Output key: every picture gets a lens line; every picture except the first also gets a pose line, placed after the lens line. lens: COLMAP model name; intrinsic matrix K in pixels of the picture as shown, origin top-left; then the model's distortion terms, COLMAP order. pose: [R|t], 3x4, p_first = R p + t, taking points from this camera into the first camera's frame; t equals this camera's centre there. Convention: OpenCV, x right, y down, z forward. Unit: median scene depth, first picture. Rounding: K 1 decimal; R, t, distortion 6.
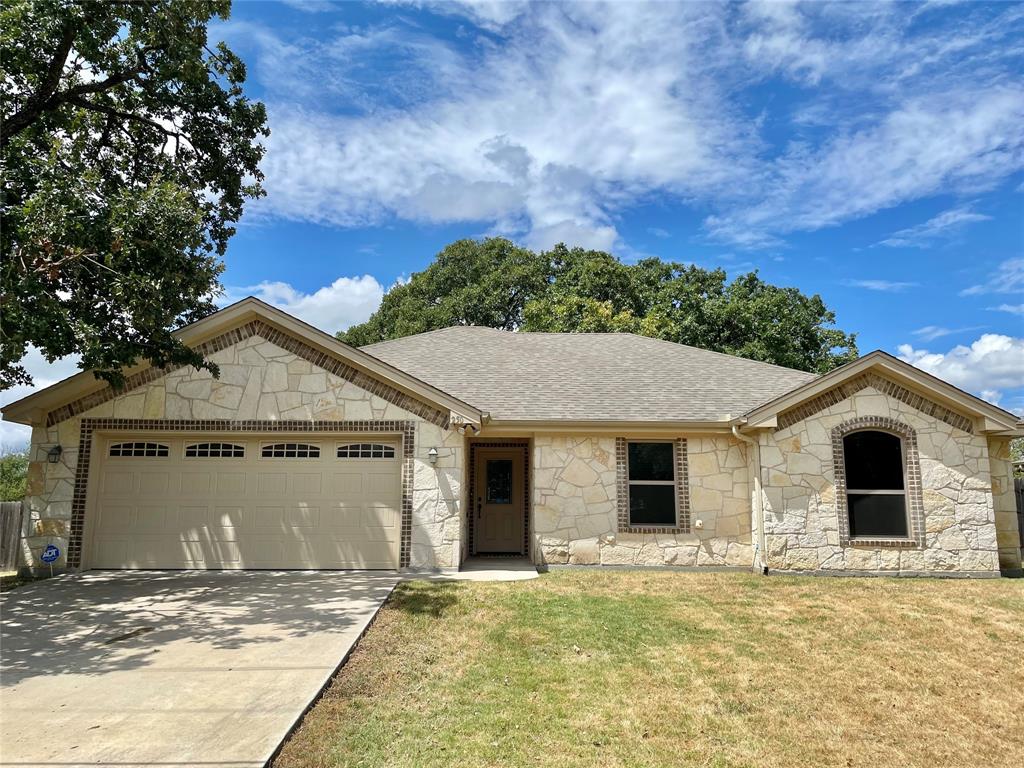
lens RADIAL K [[782.7, 0, 510.4], [0, 782.7, 383.3], [0, 0, 1]] dist [0.060939, -0.024527]
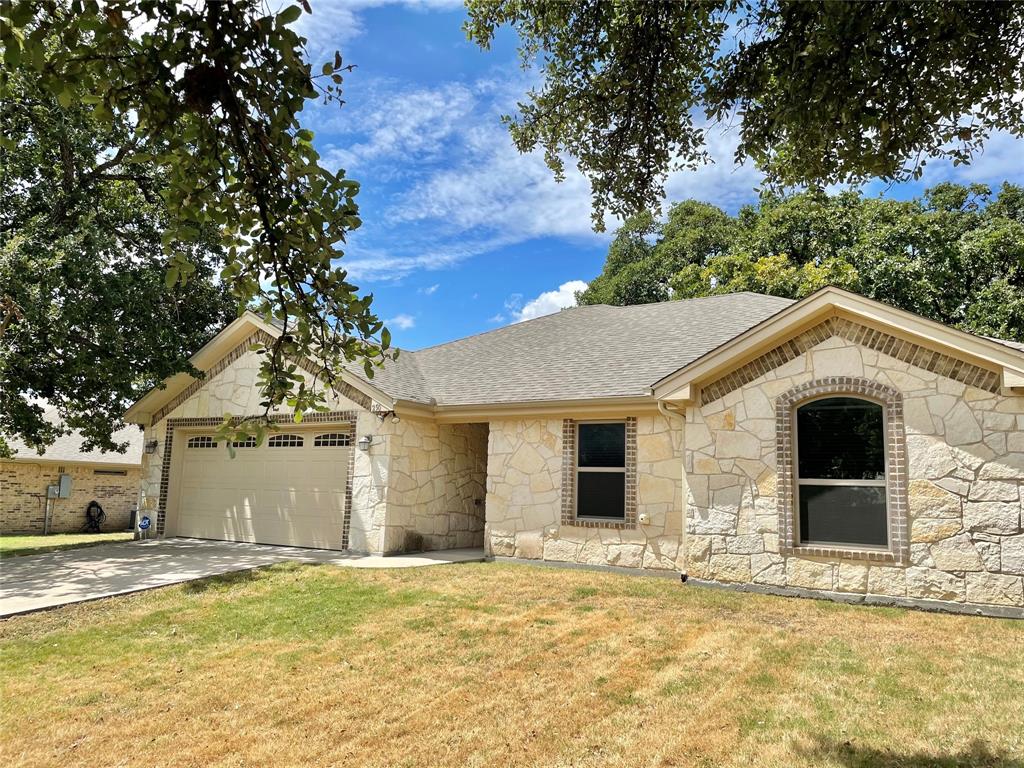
lens RADIAL K [[782.7, 0, 514.4], [0, 782.7, 381.7], [0, 0, 1]] dist [0.060939, -0.024527]
pose [[0.828372, -0.060933, -0.556854, 0.621437], [0.069999, 0.997534, -0.005023, 0.029048], [0.555787, -0.034819, 0.830595, 0.244389]]
